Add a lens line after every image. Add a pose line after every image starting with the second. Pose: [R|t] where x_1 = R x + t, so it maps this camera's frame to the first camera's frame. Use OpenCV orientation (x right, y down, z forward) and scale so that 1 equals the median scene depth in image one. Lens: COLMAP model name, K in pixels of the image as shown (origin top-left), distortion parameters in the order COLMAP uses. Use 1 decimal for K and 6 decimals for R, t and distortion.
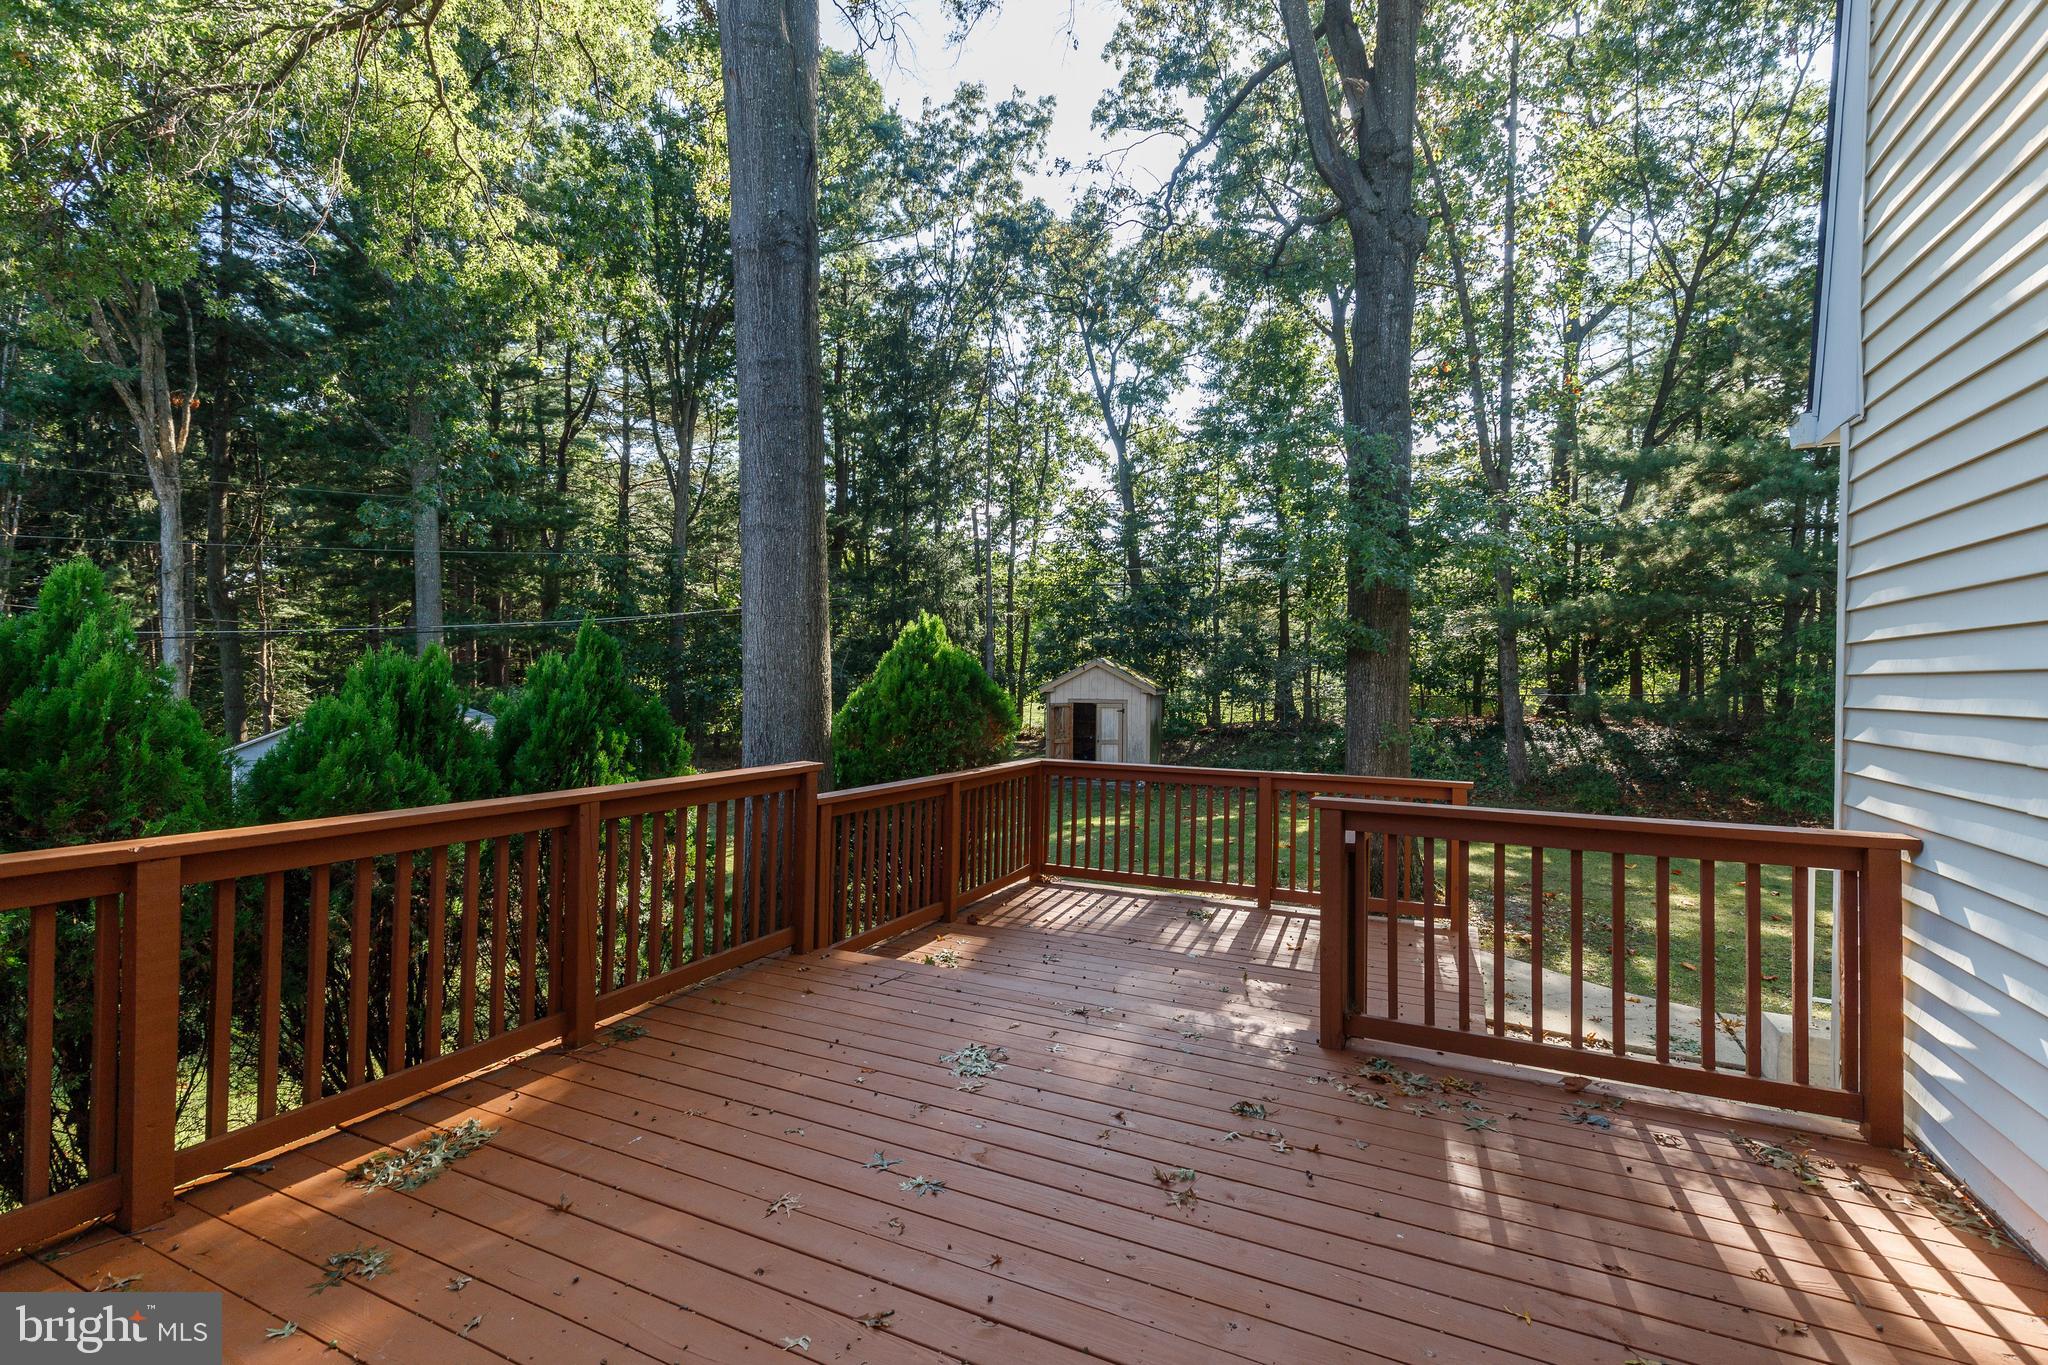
lens RADIAL K [[920.7, 0, 1032.4], [0, 920.7, 679.4], [0, 0, 1]] dist [0.008961, -0.001029]
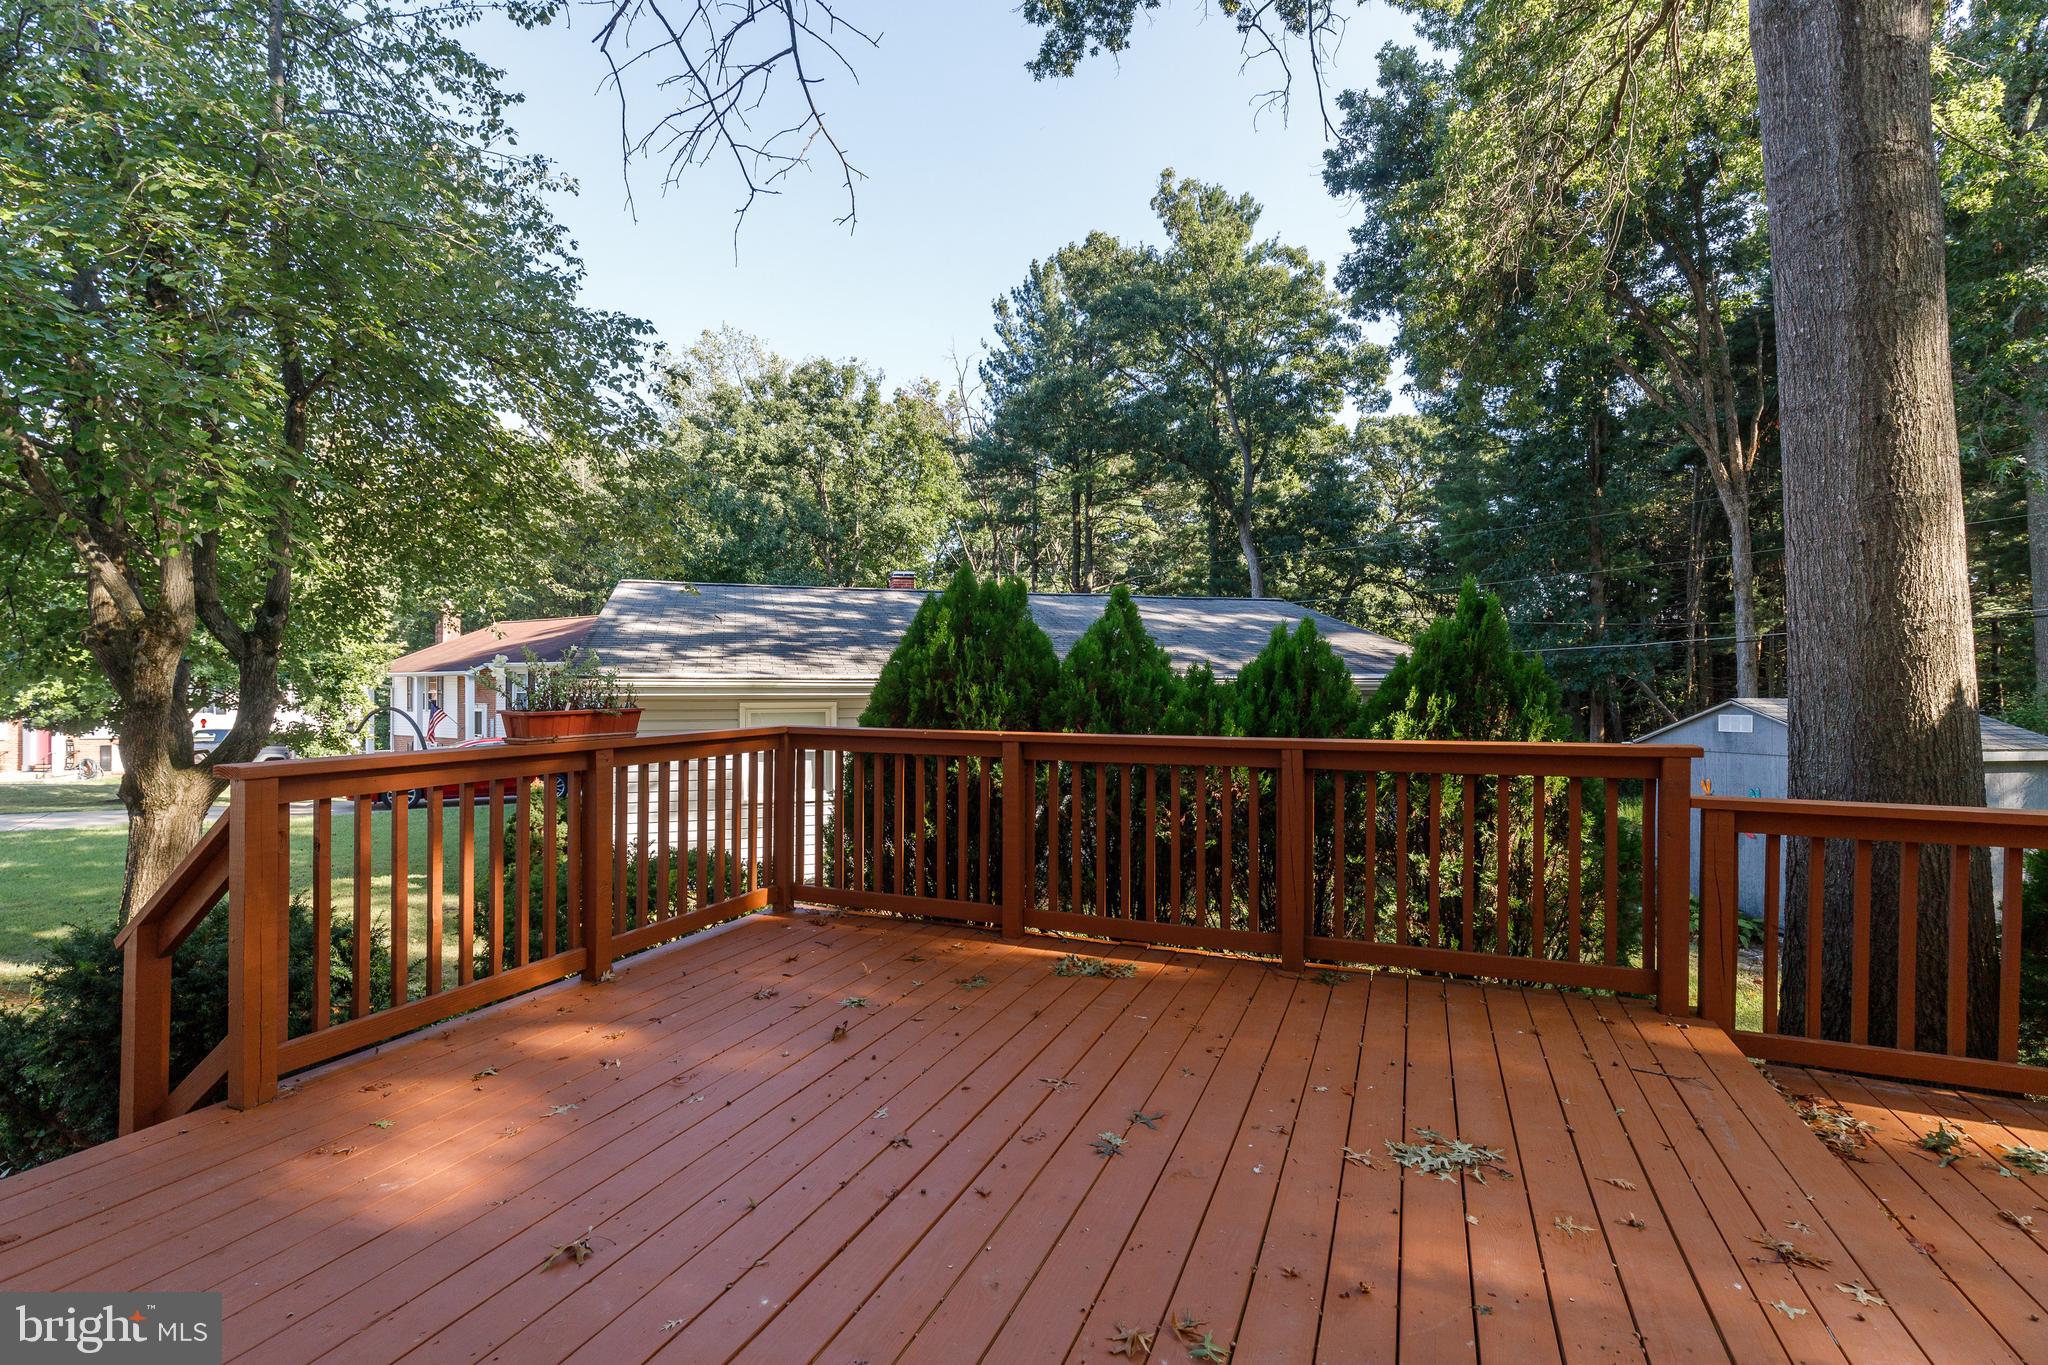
lens RADIAL K [[920.7, 0, 1016.4], [0, 920.7, 687.9], [0, 0, 1]] dist [0.008961, -0.001029]
pose [[0.026427, -0.011506, -0.999585, 0.708473], [0.003193, 0.999930, -0.011426, 0.089106], [0.999646, -0.002890, 0.026462, 0.773803]]
